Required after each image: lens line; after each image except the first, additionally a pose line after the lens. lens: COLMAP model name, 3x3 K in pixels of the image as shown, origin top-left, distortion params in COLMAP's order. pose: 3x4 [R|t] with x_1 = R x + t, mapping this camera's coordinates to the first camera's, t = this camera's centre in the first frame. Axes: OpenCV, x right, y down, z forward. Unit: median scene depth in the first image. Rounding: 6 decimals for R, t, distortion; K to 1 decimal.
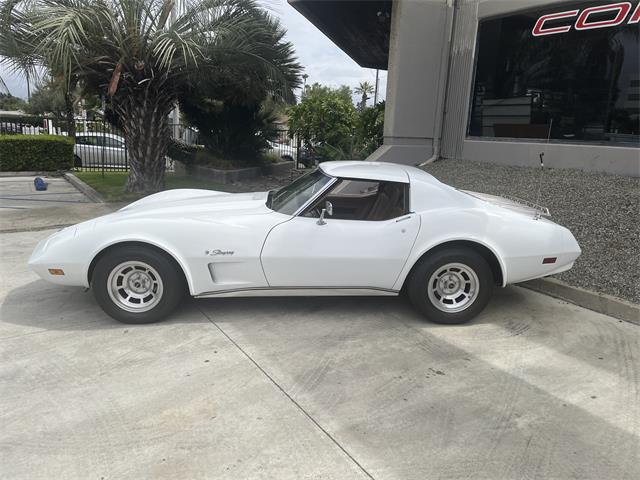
lens RADIAL K [[486.0, 0, 318.5], [0, 486.0, 237.9], [0, 0, 1]] dist [0.083307, -0.115091]
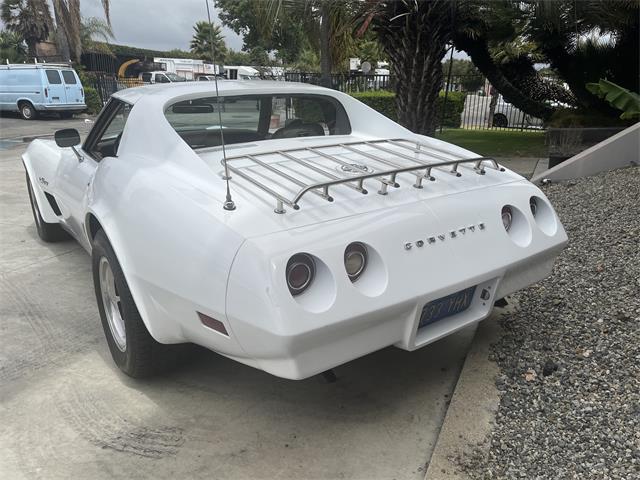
lens RADIAL K [[486.0, 0, 322.0], [0, 486.0, 240.9], [0, 0, 1]] dist [0.083307, -0.115091]
pose [[0.530817, 0.217912, -0.818992, 0.398245], [-0.162505, 0.974617, 0.153994, -0.040559], [0.831760, 0.051348, 0.552755, 0.434100]]
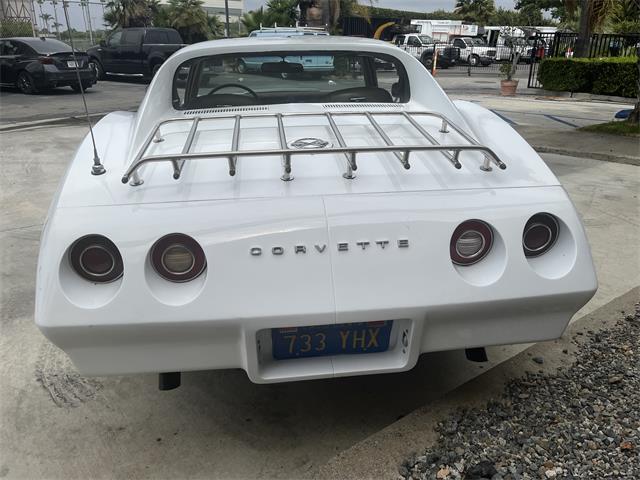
lens RADIAL K [[486.0, 0, 321.9], [0, 486.0, 243.0], [0, 0, 1]] dist [0.083307, -0.115091]
pose [[0.057299, 0.331689, -0.941647, 0.397311], [-0.219250, 0.924352, 0.312256, -0.066219], [0.973985, 0.188564, 0.125687, 0.566420]]
